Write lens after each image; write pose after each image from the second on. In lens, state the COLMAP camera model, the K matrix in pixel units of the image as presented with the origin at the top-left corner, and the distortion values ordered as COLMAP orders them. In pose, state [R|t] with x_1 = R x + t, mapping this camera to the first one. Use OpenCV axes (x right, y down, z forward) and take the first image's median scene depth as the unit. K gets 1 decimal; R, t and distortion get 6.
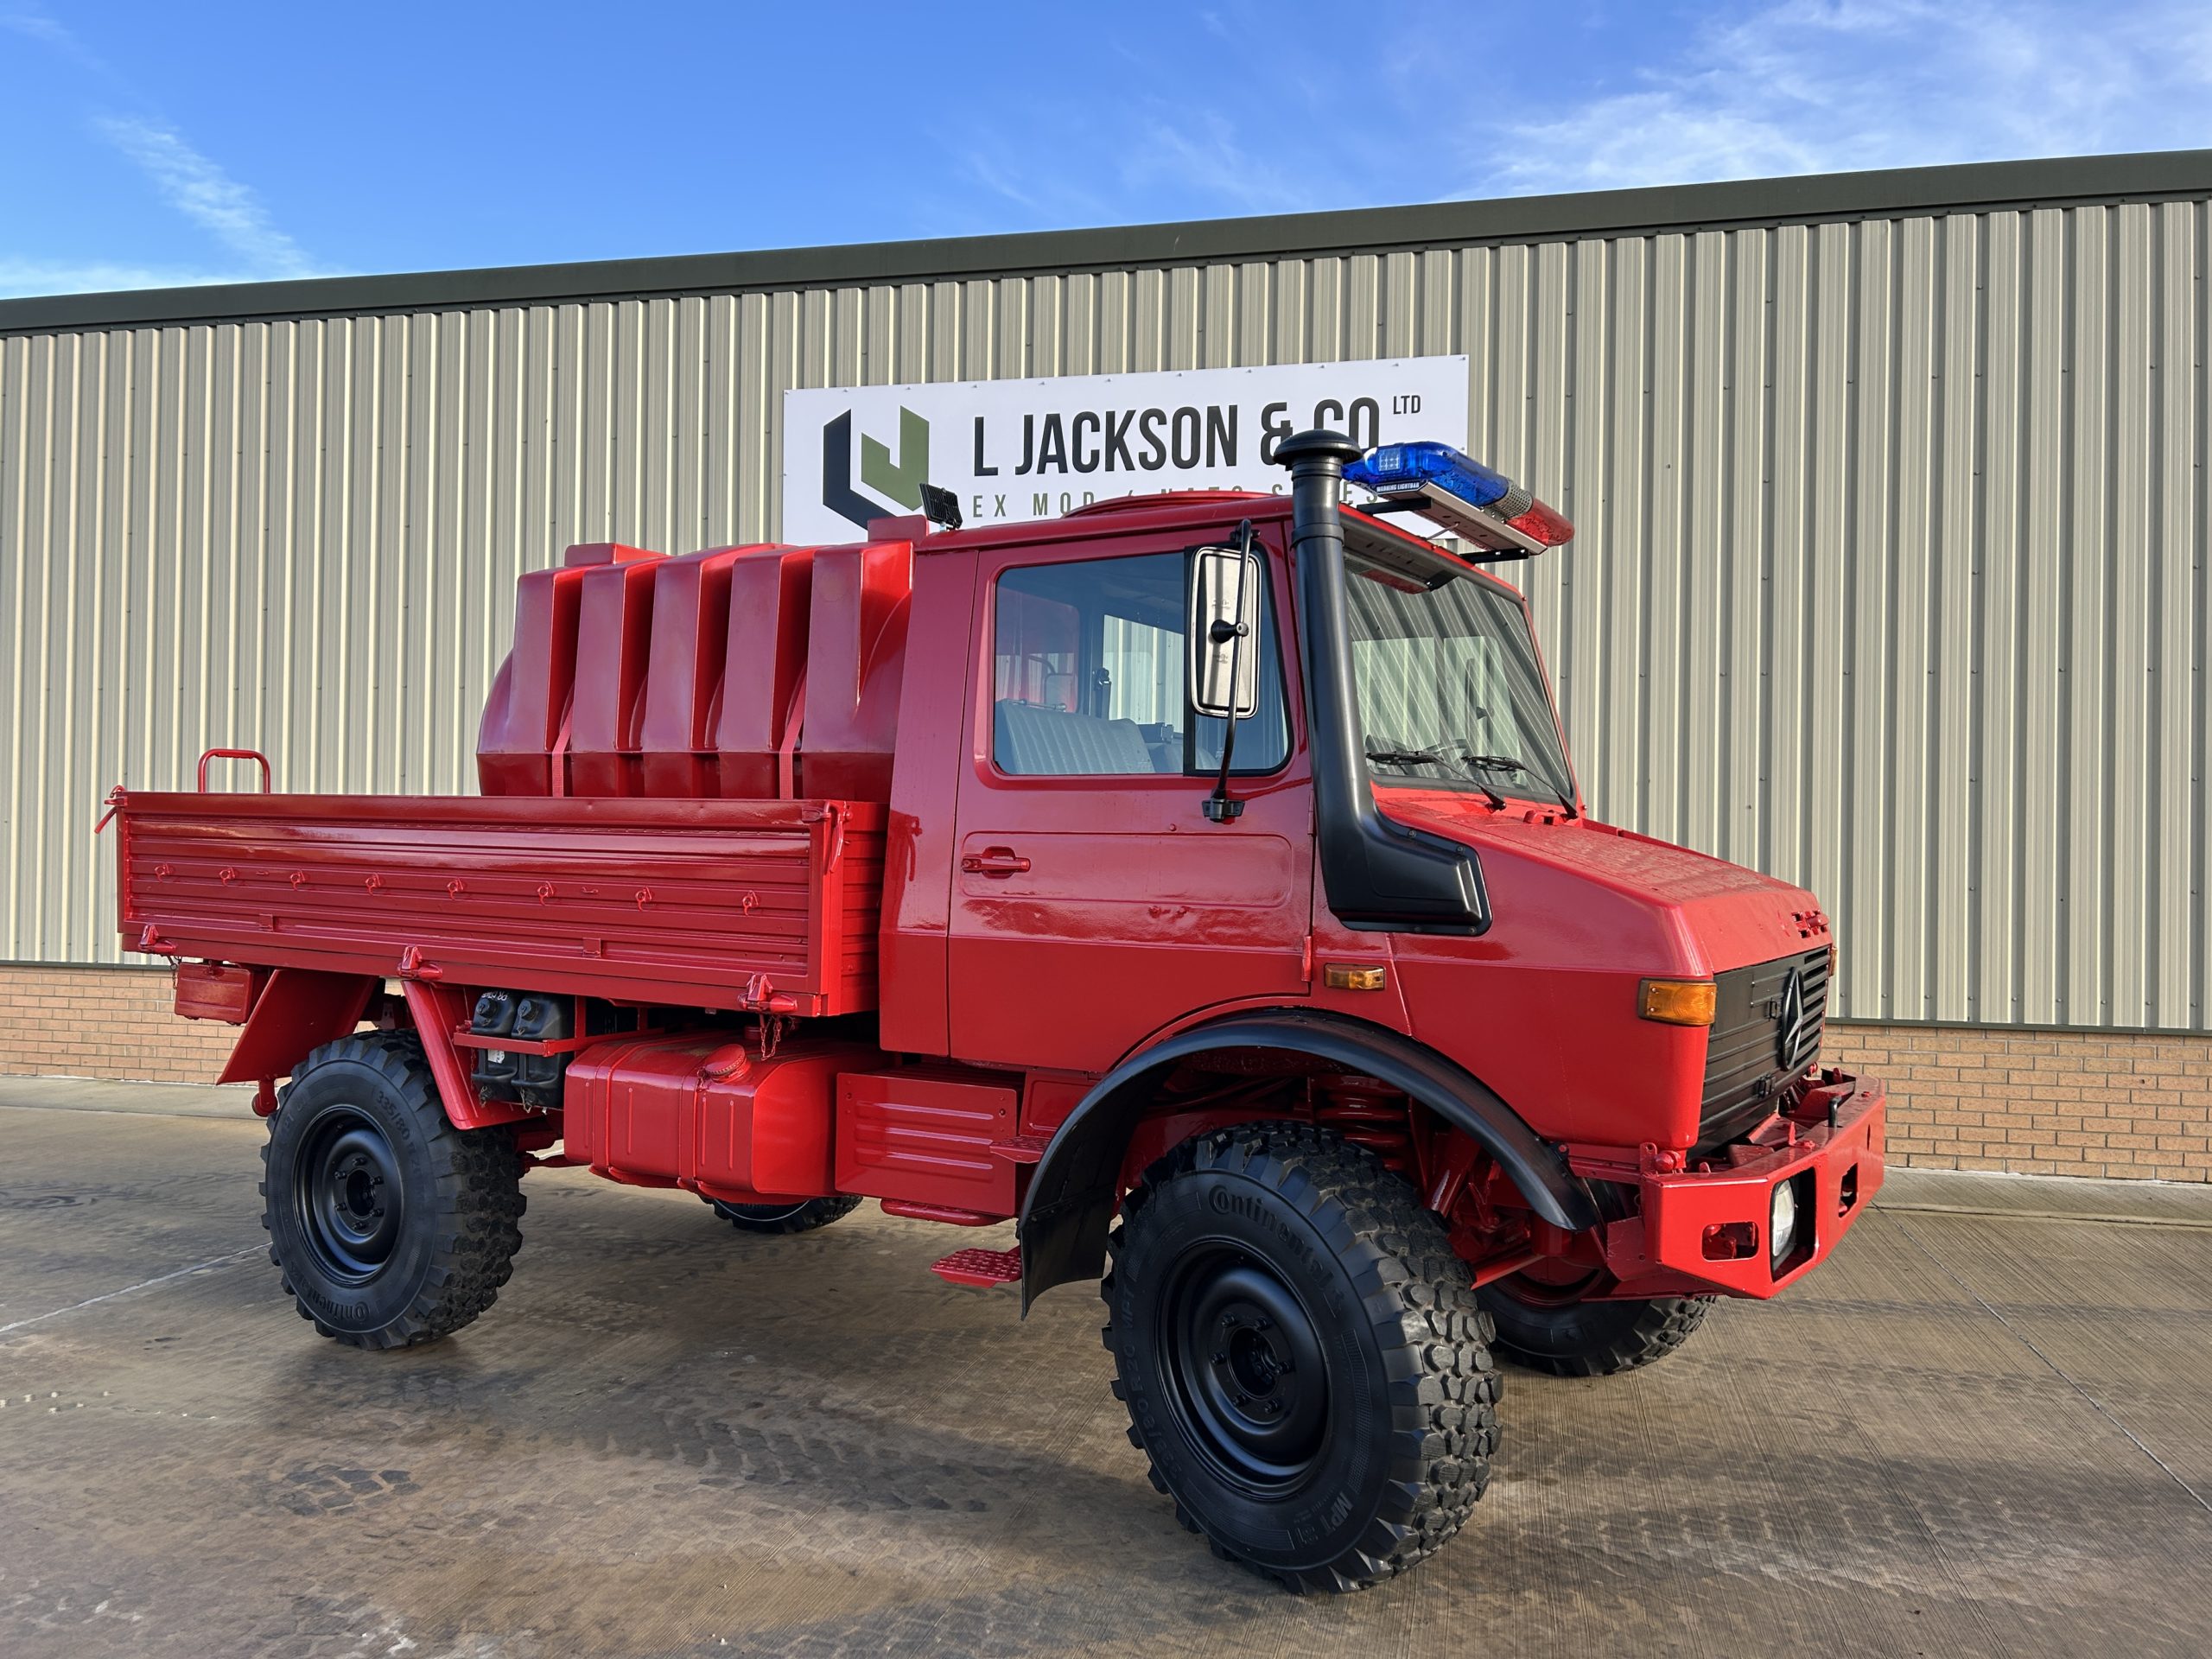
lens RADIAL K [[1670.1, 0, 1098.8], [0, 1670.1, 852.4], [0, 0, 1]] dist [0.077723, -0.090342]
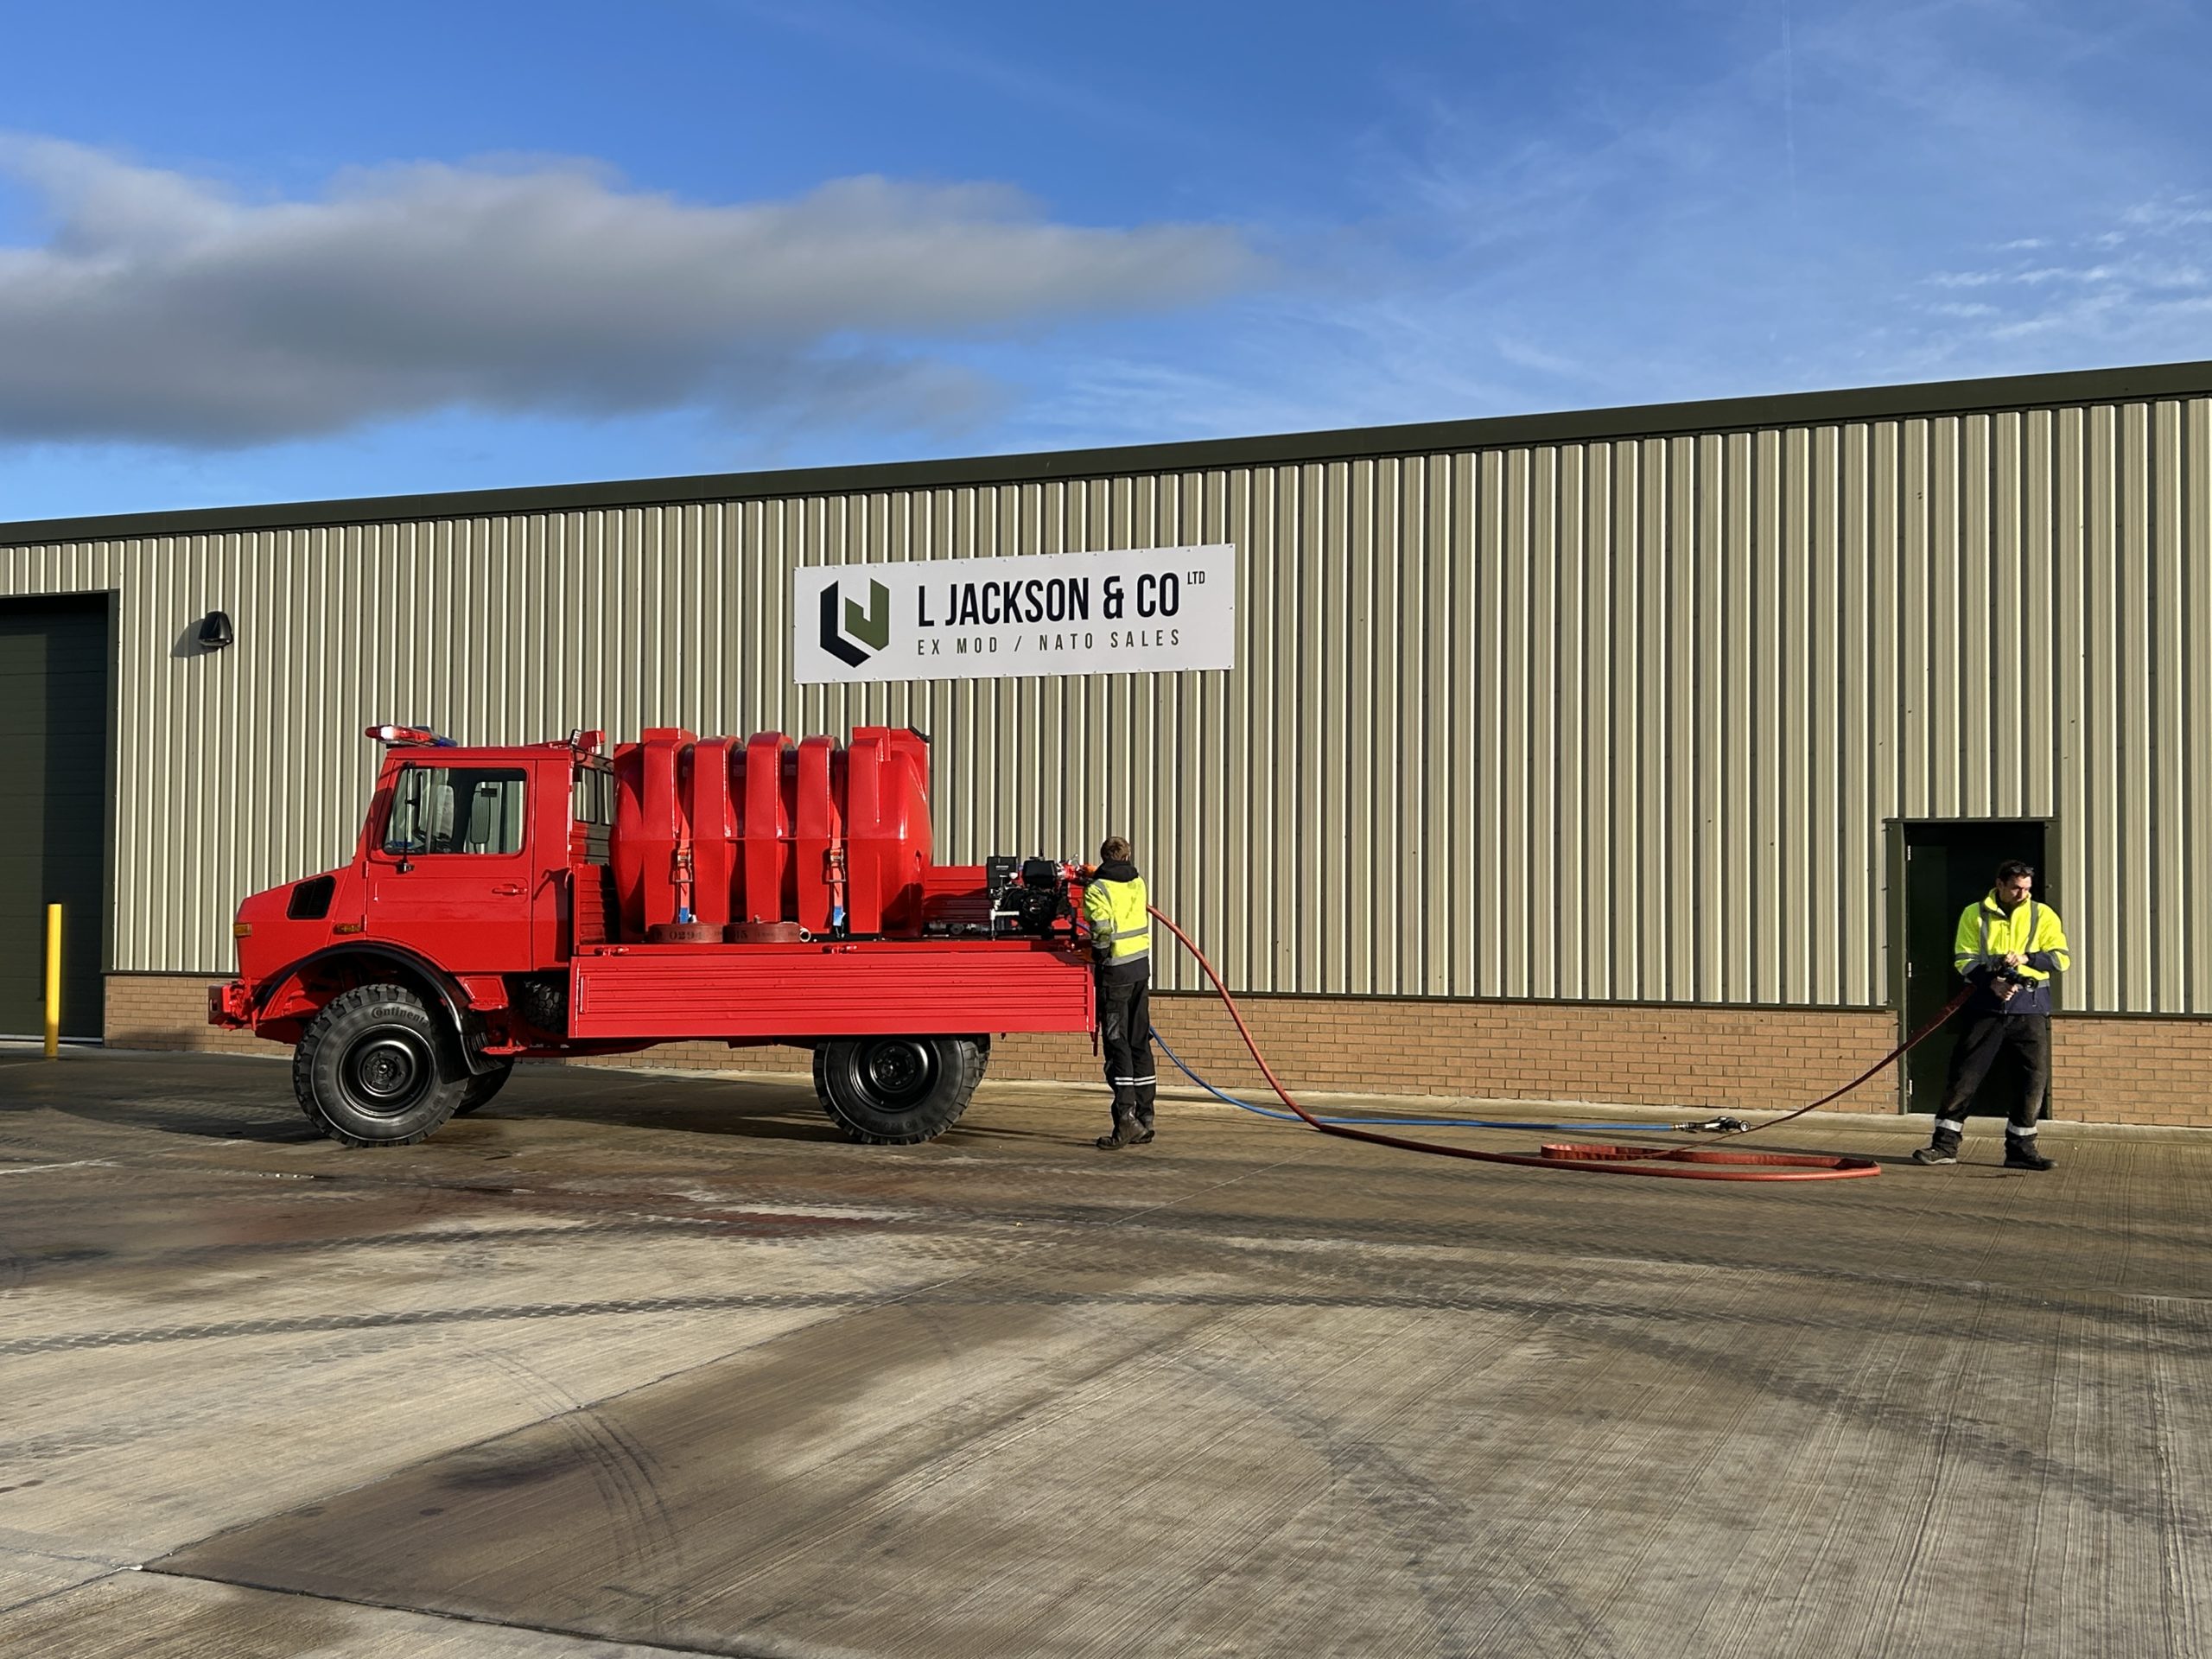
lens RADIAL K [[2359.2, 0, 1144.8], [0, 2359.2, 831.1], [0, 0, 1]] dist [0.162933, -0.481980]
pose [[0.986746, -0.013322, -0.161724, 0.829997], [0.008901, 0.999568, -0.028027, 0.016674], [0.162027, 0.026216, 0.986438, -1.804515]]
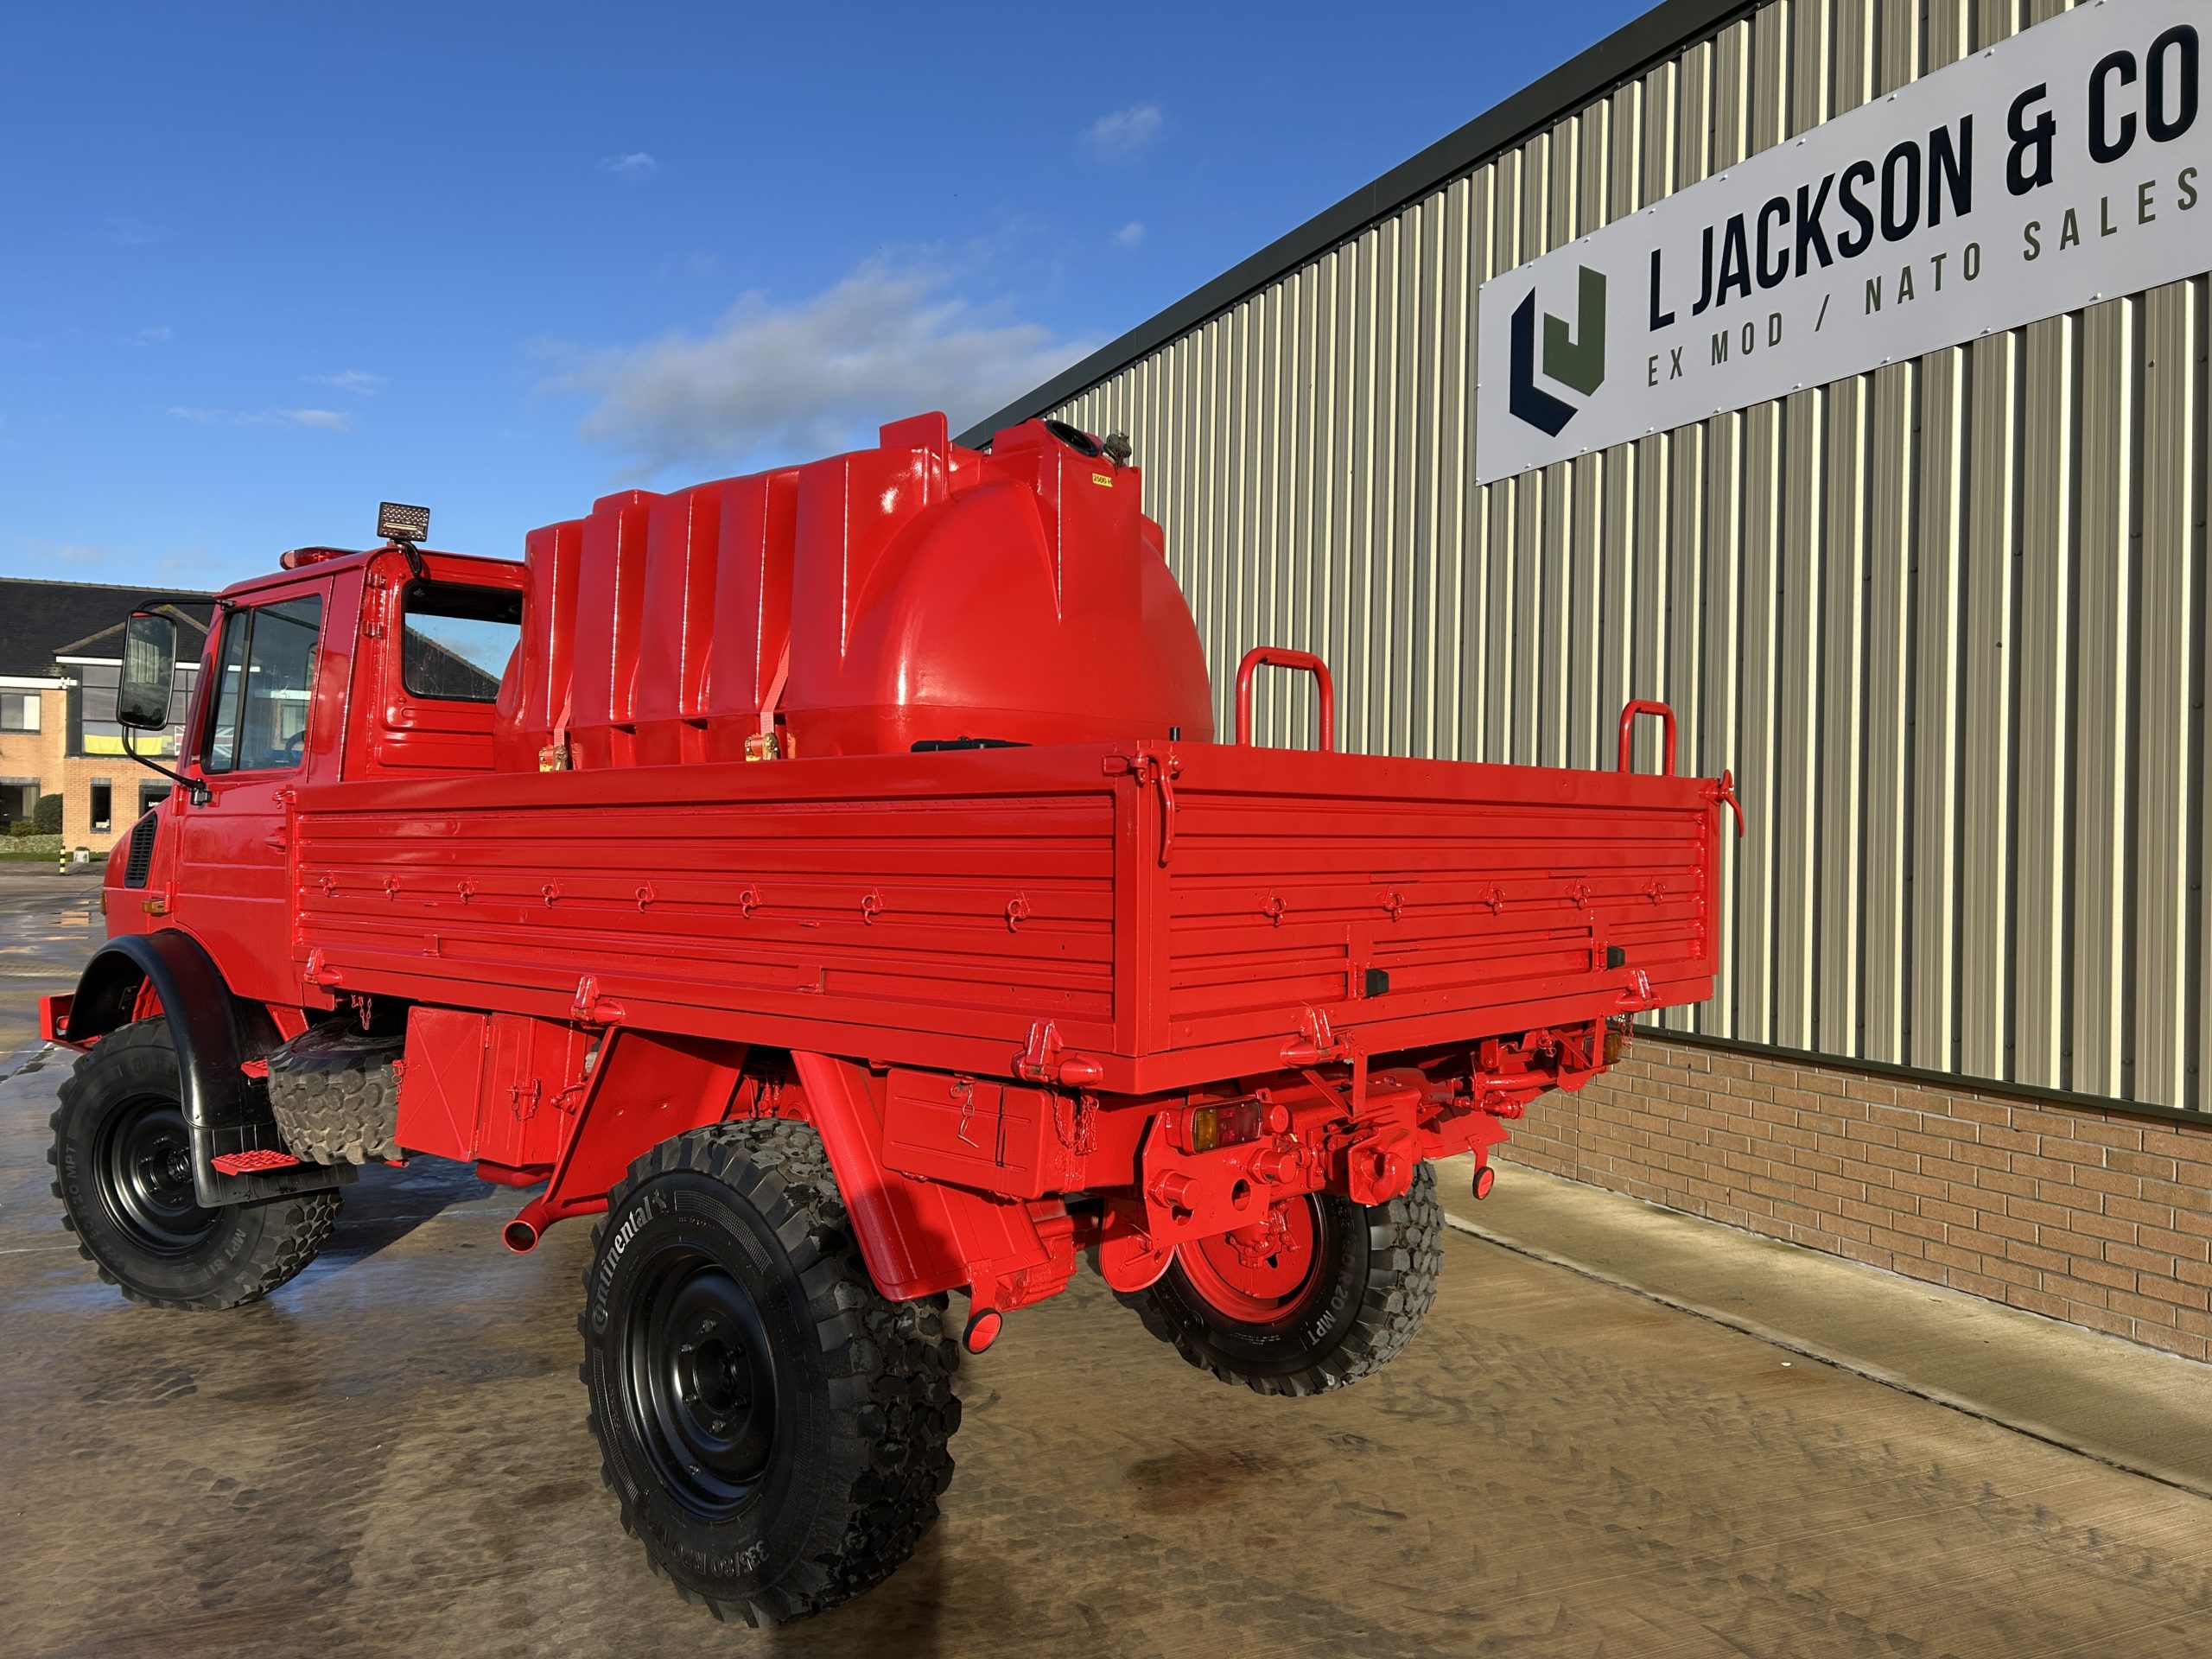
lens RADIAL K [[1682.6, 0, 1078.1], [0, 1682.6, 828.8], [0, 0, 1]] dist [0.063850, -0.068265]
pose [[0.595383, -0.006893, -0.803413, 0.706987], [-0.000238, 0.999962, -0.008755, 0.002752], [0.803442, 0.005404, 0.595358, 0.663108]]
